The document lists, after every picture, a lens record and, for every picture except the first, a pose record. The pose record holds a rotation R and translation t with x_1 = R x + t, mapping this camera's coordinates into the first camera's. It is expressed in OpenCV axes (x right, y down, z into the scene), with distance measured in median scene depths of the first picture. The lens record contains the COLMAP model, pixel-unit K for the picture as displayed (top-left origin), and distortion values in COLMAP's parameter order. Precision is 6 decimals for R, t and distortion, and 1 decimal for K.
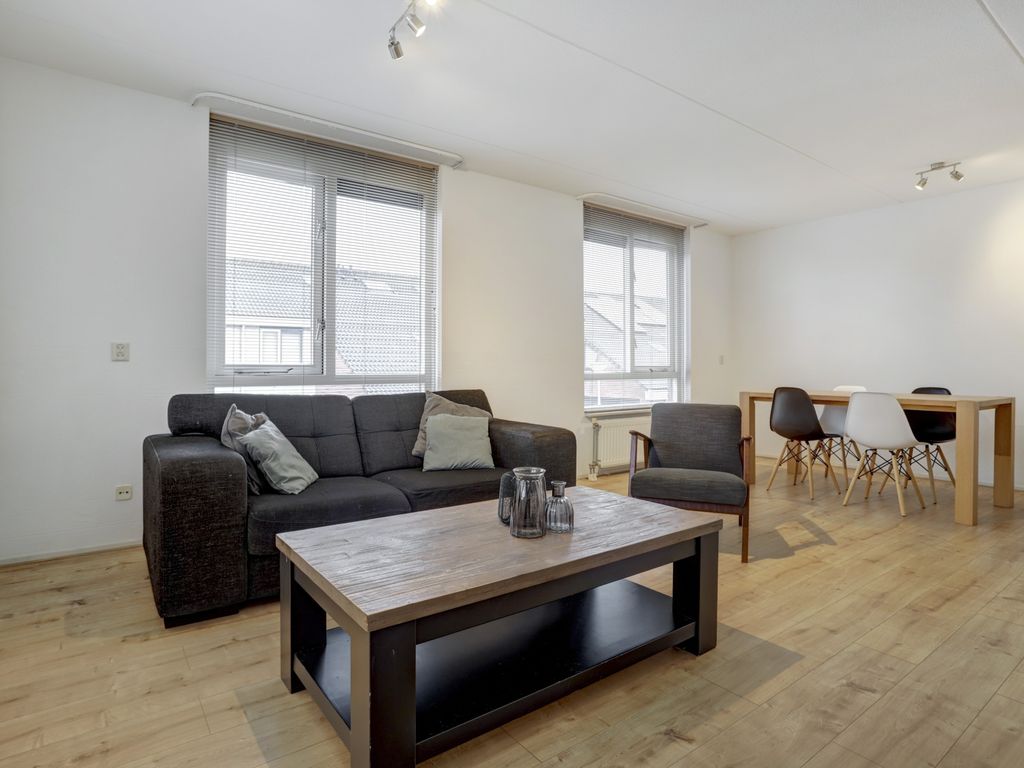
lens RADIAL K [[564.1, 0, 508.4], [0, 564.1, 366.8], [0, 0, 1]] dist [-0.054767, 0.032372]
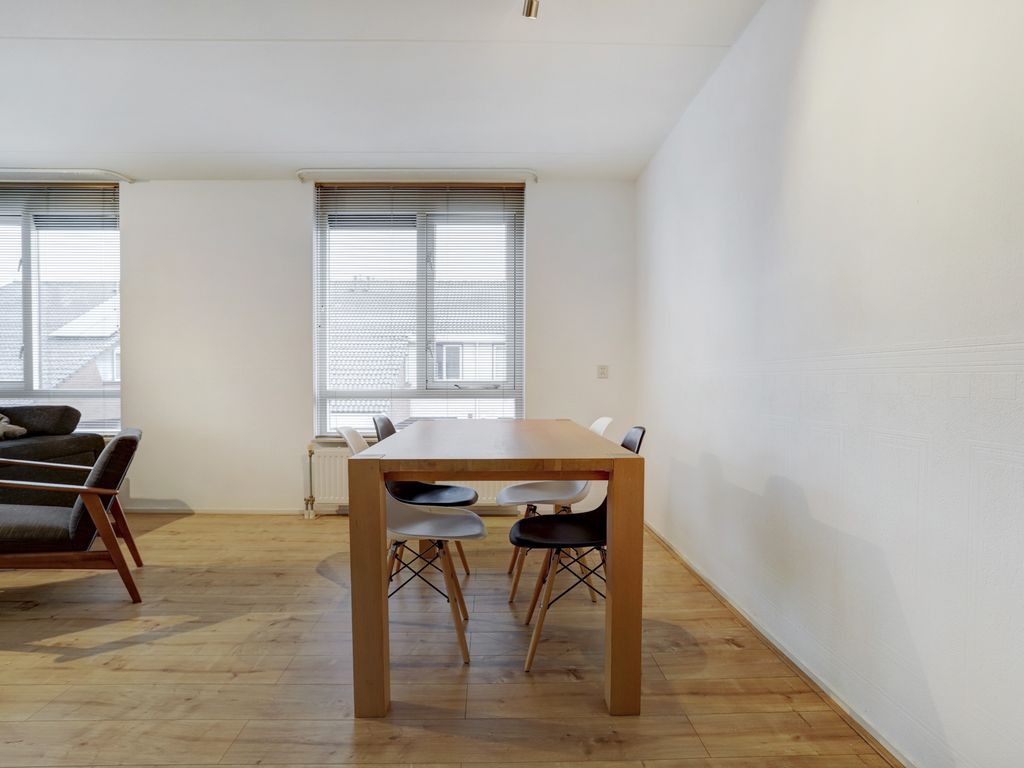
lens RADIAL K [[564.1, 0, 499.5], [0, 564.1, 393.7], [0, 0, 1]] dist [-0.054767, 0.032372]
pose [[0.813629, 0.012265, -0.581256, 1.161844], [0.000511, 0.999762, 0.021811, -0.001456], [0.581385, -0.018043, 0.813429, 0.663157]]
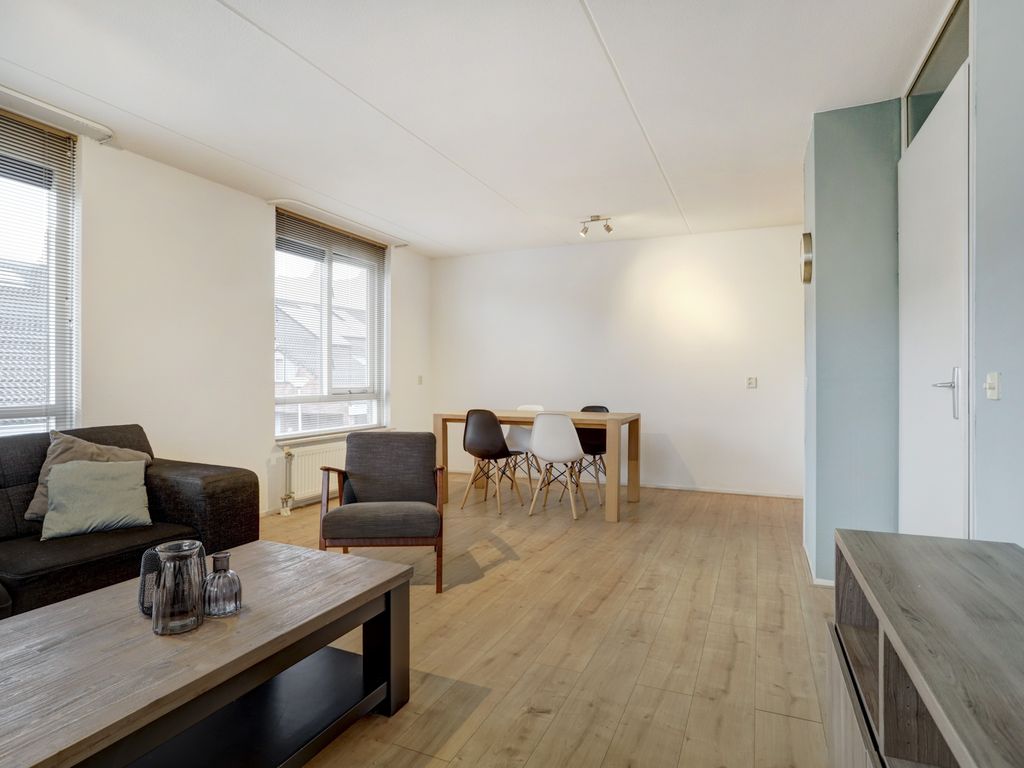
lens RADIAL K [[564.1, 0, 499.5], [0, 564.1, 386.0], [0, 0, 1]] dist [-0.054767, 0.032372]
pose [[0.879289, -0.005693, 0.476254, 0.031671], [-0.000635, 0.999914, 0.013125, -0.026363], [-0.476288, -0.011844, 0.879210, 0.049199]]
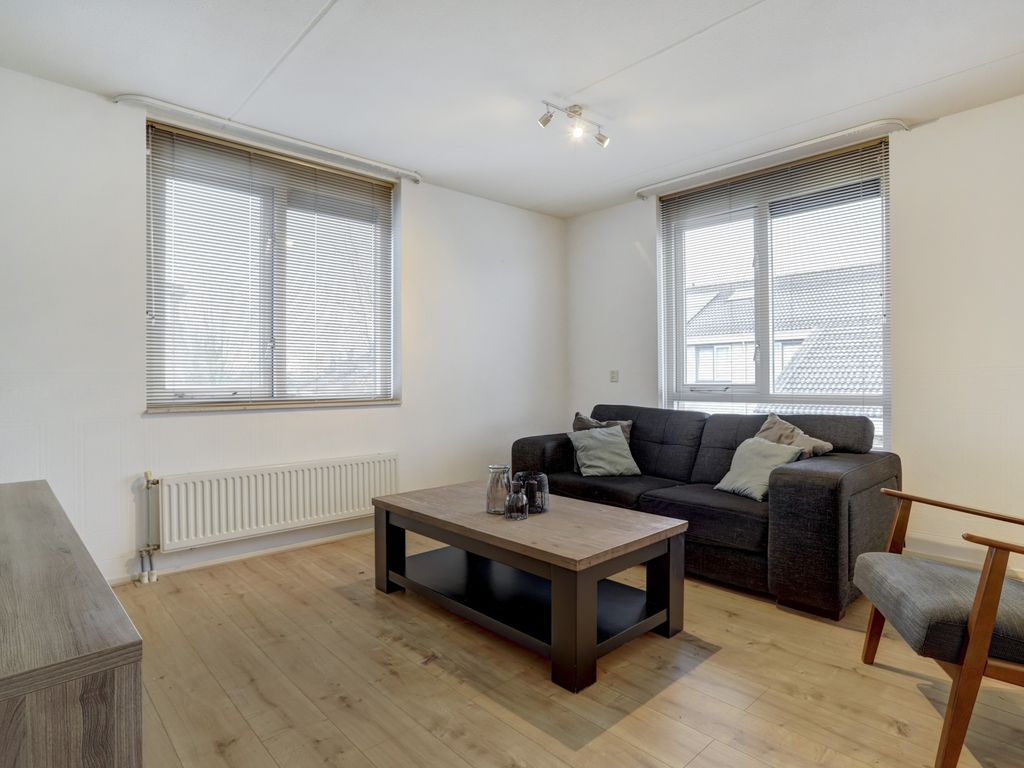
lens RADIAL K [[564.1, 0, 503.5], [0, 564.1, 379.2], [0, 0, 1]] dist [-0.054767, 0.032372]
pose [[0.100481, -0.003193, -0.994934, 0.696125], [0.008130, 0.999964, -0.002388, -0.014608], [0.994906, -0.007849, 0.100504, 0.421085]]
